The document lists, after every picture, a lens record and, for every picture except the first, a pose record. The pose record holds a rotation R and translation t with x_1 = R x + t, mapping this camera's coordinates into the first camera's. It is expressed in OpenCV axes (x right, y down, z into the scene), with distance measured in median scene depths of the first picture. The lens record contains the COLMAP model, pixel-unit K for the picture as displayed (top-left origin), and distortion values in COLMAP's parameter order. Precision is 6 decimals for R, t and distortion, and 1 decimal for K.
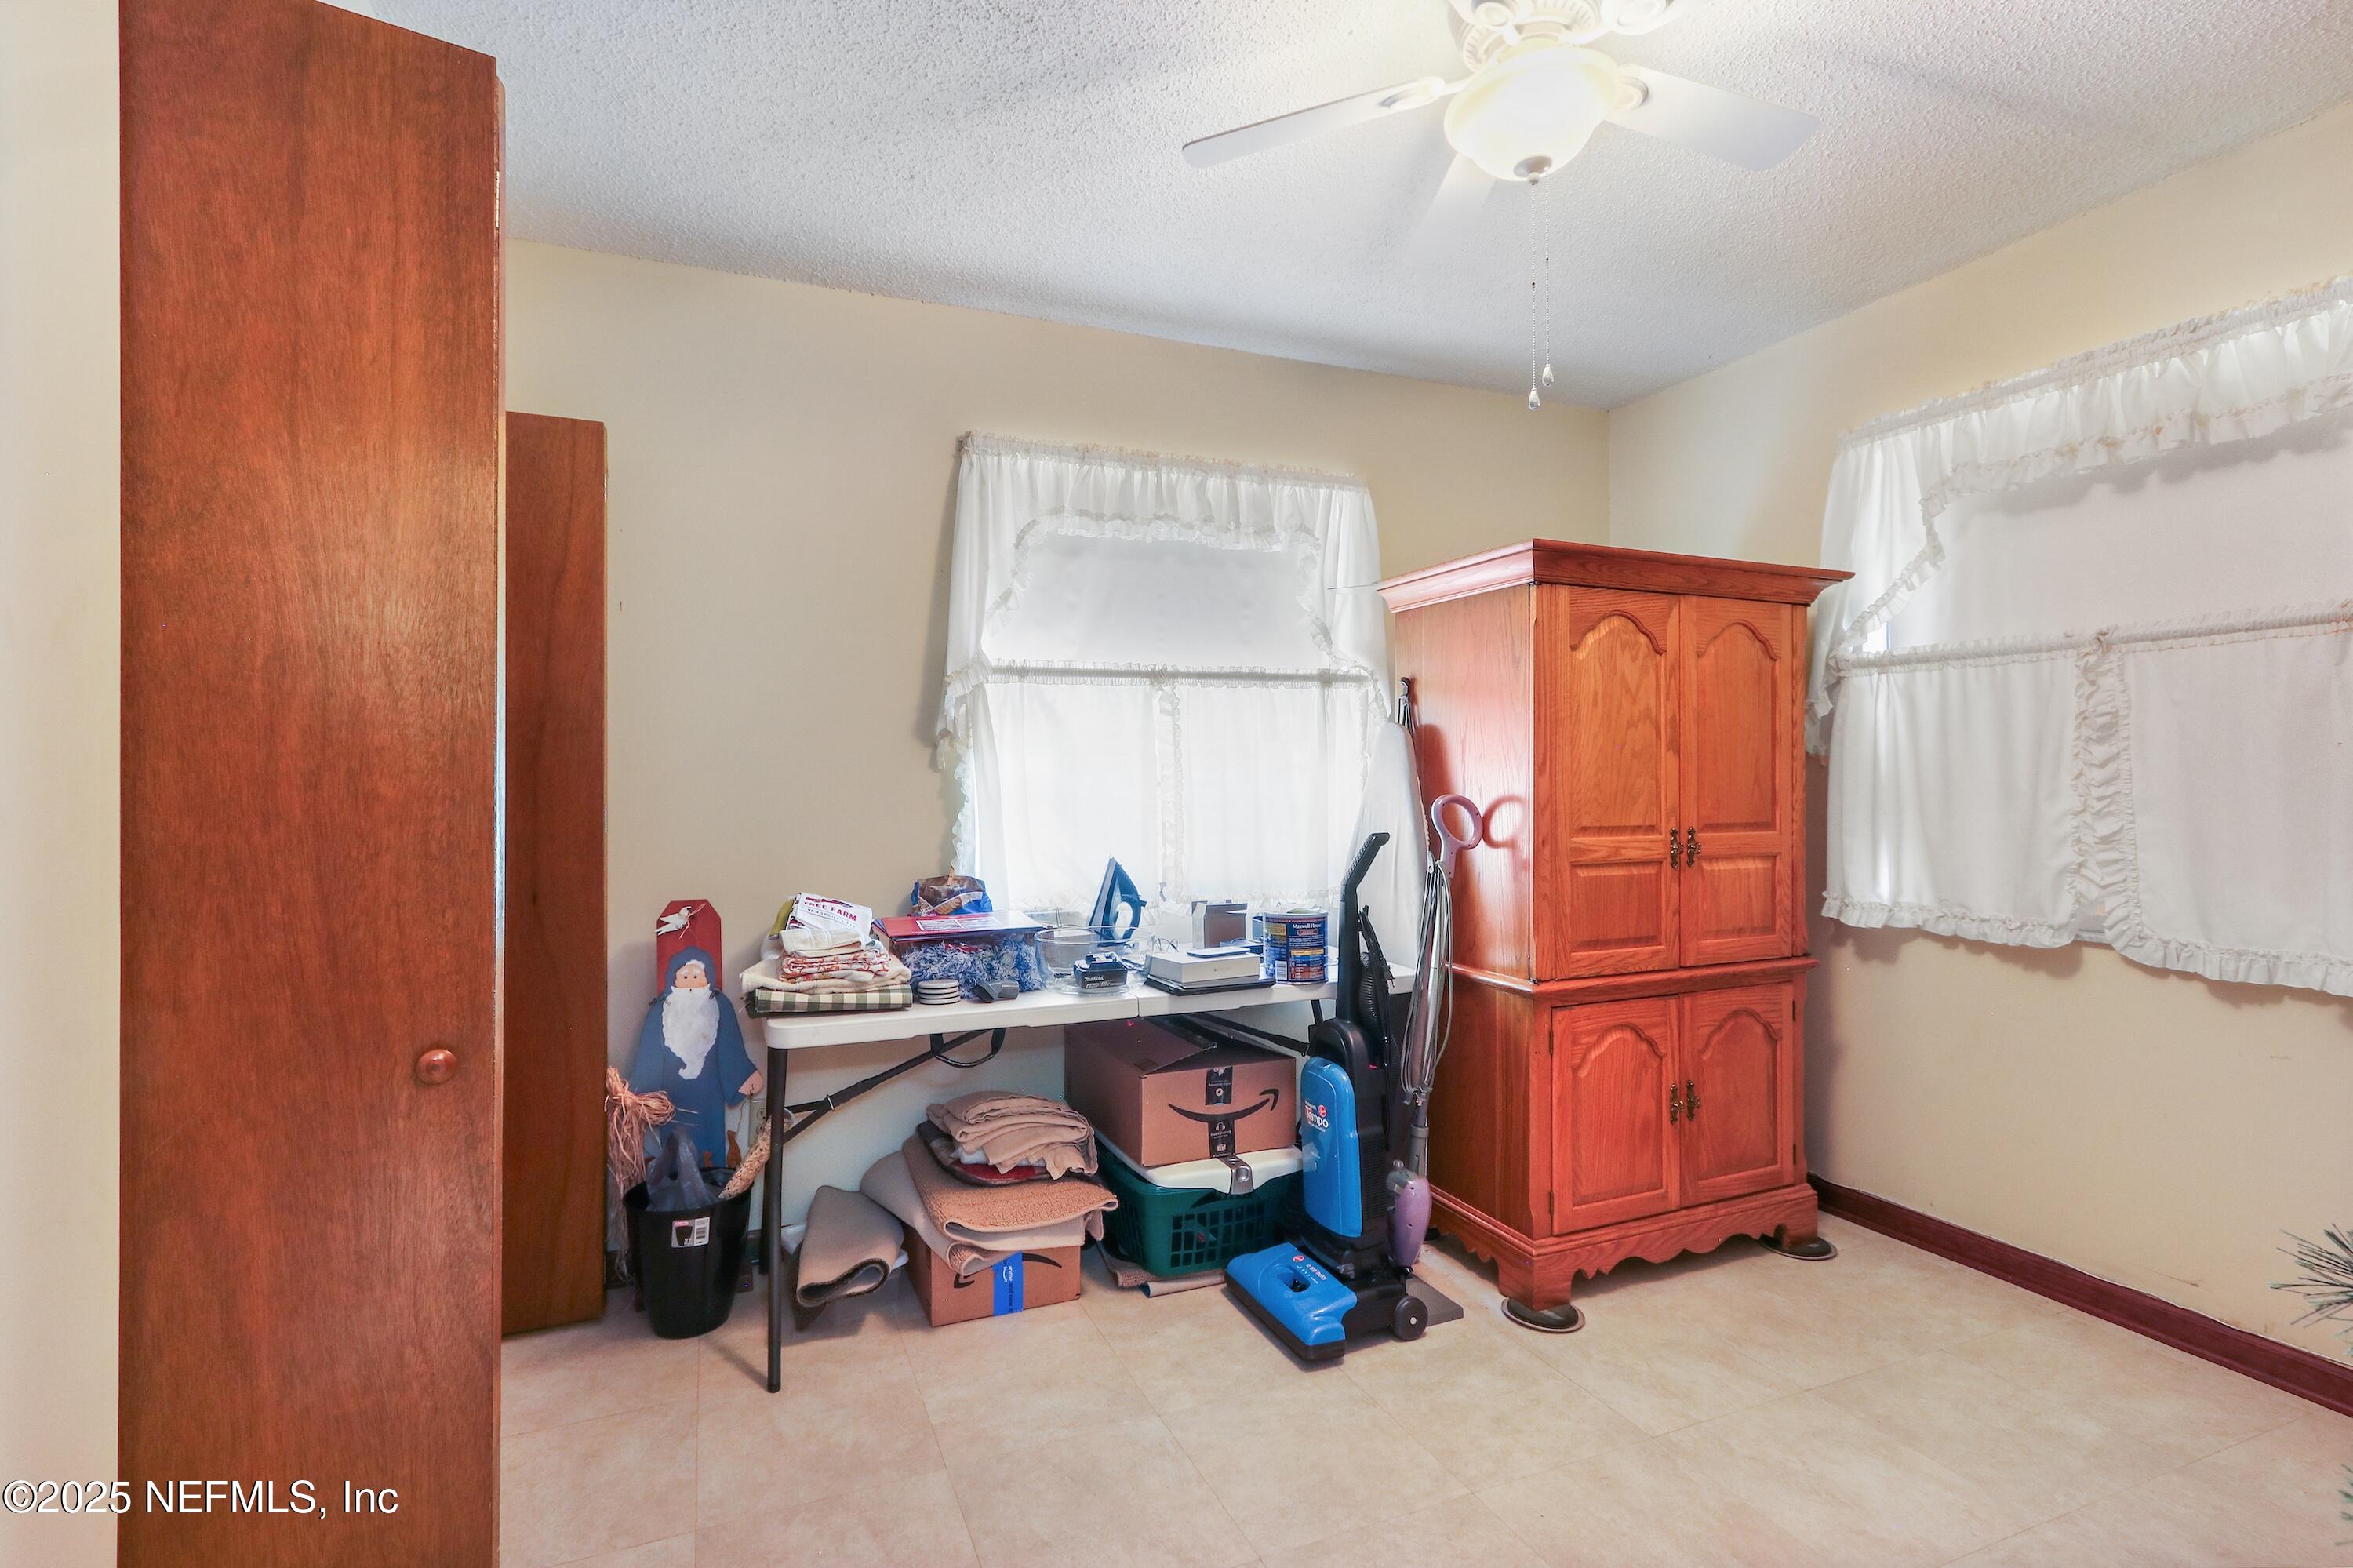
lens RADIAL K [[1090.9, 0, 1156.3], [0, 1090.9, 811.8], [0, 0, 1]] dist [-0.010621, 0.008681]
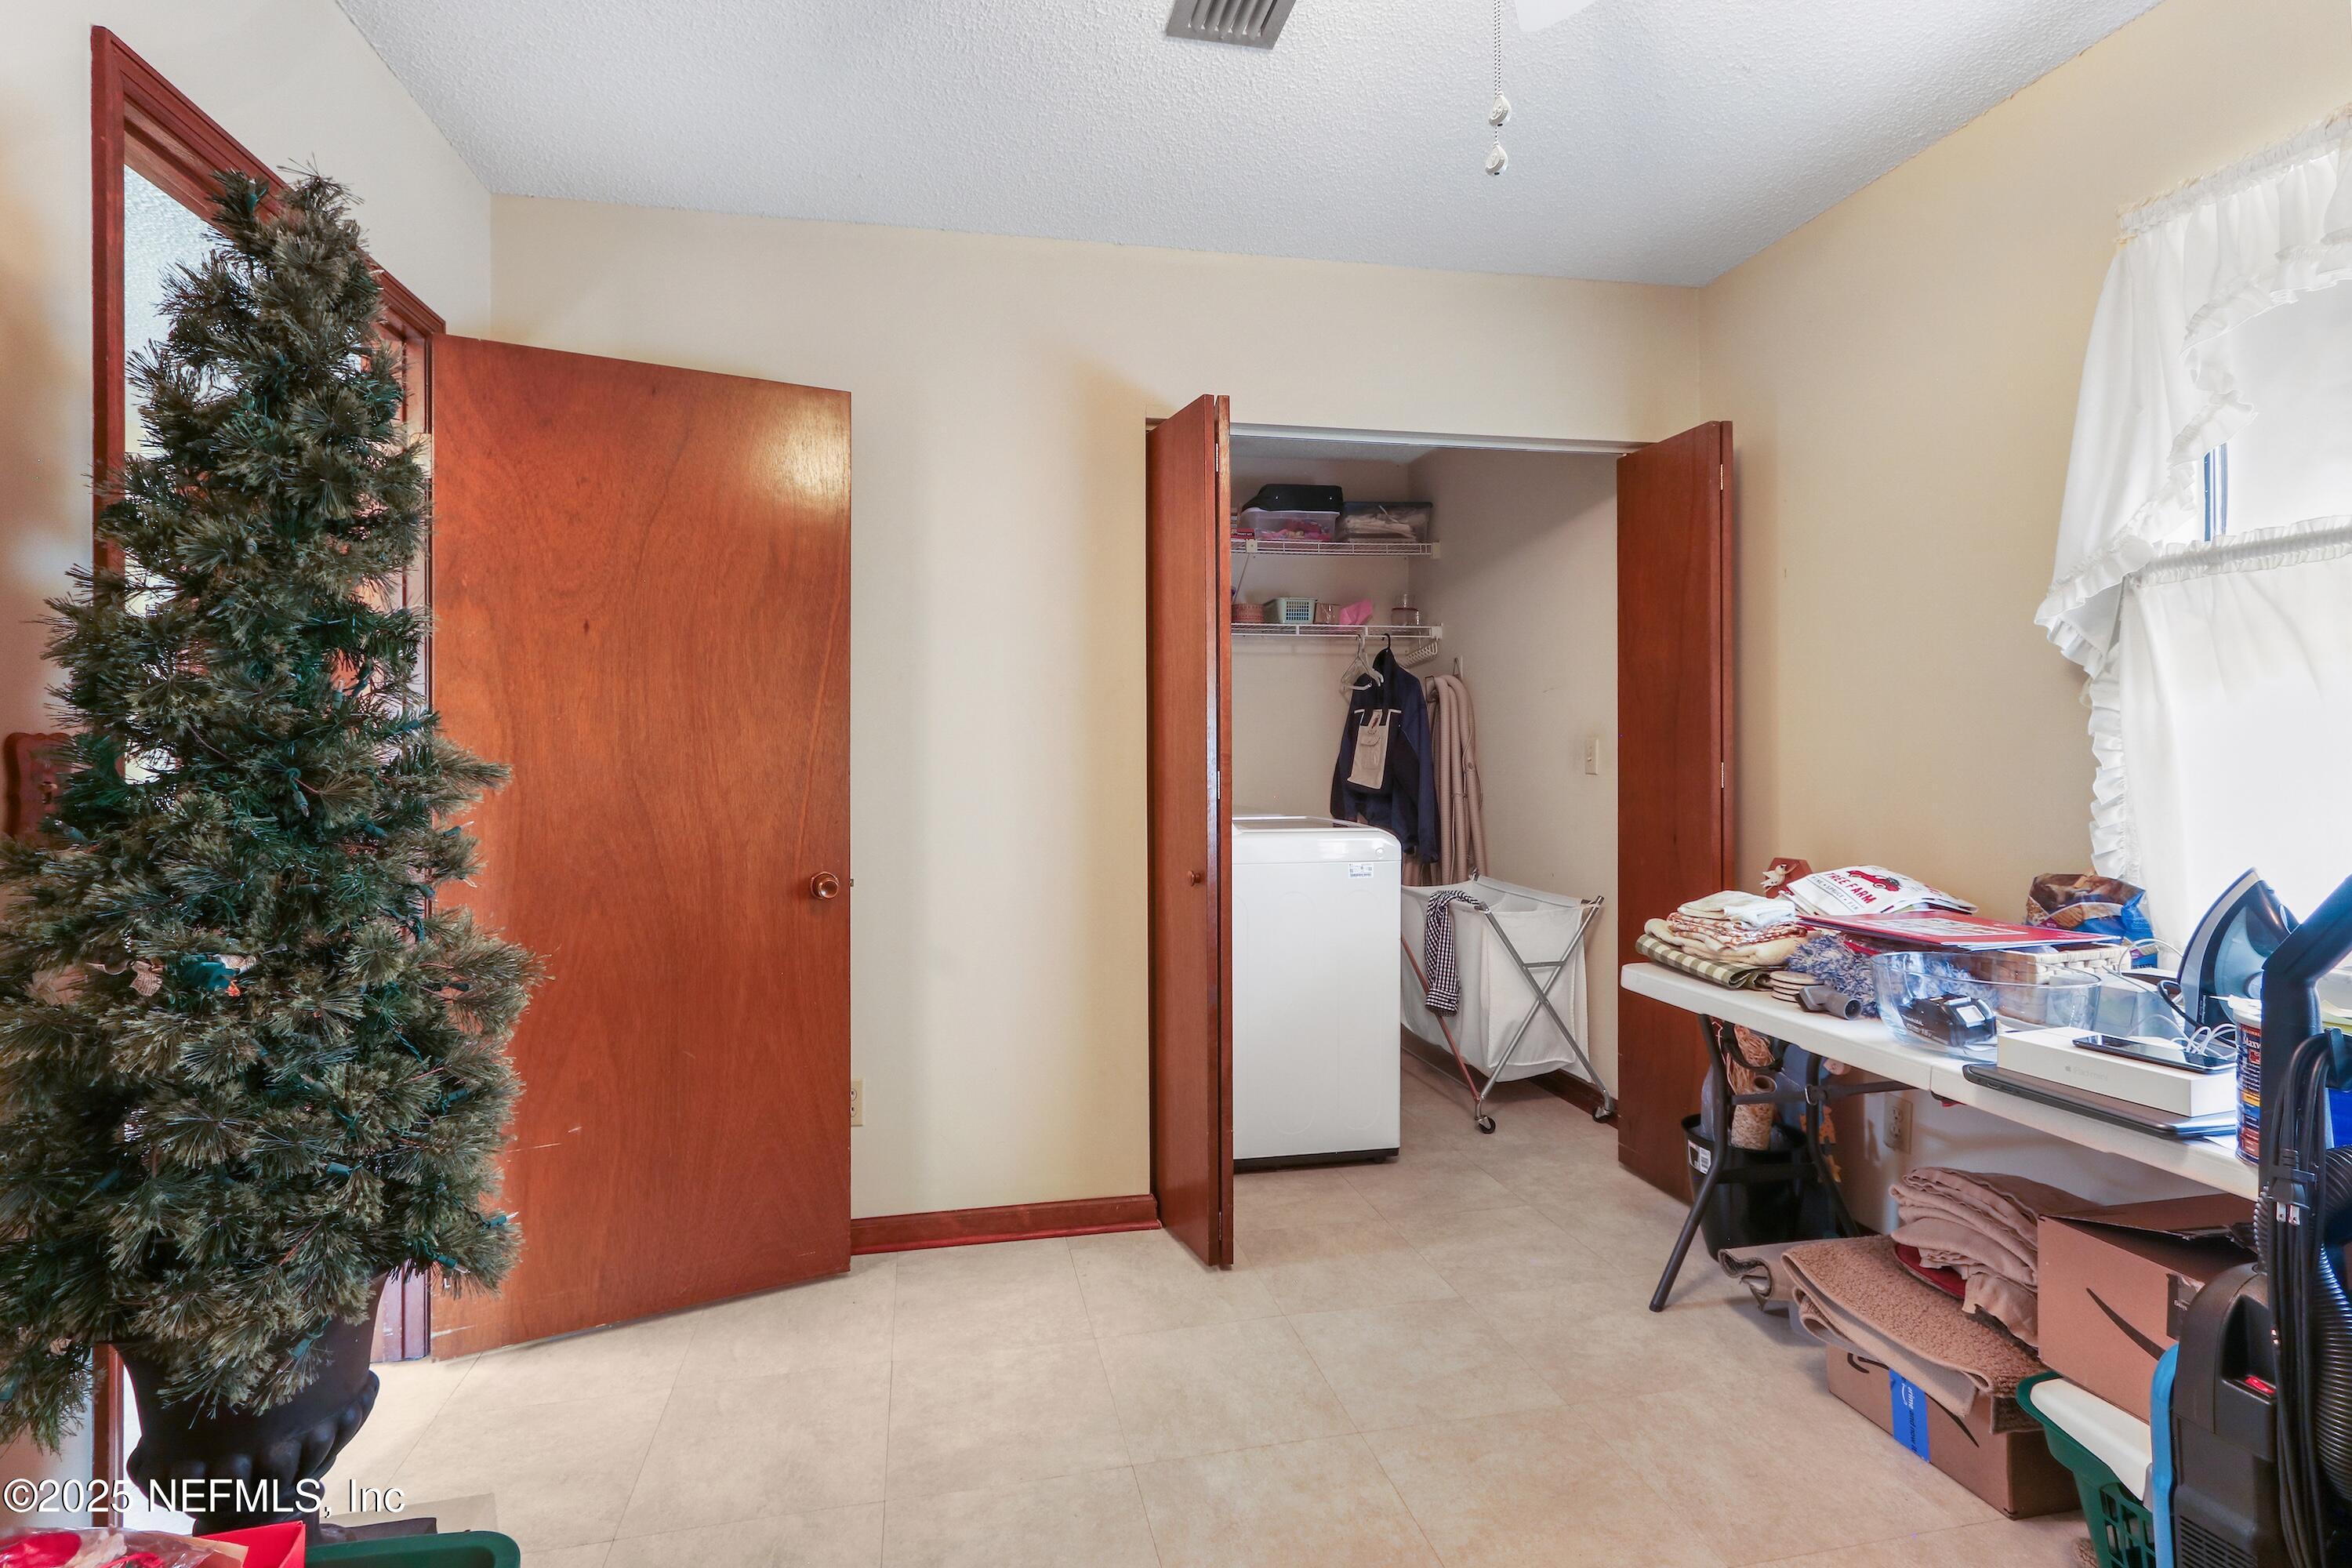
lens RADIAL K [[1094.5, 0, 1141.4], [0, 1094.5, 766.8], [0, 0, 1]] dist [-0.000864, 0.000031]
pose [[-0.237109, 0.011365, -0.971417, 0.728841], [-0.001417, 0.999926, 0.012044, -0.020522], [0.971482, 0.004232, -0.237075, 0.667327]]
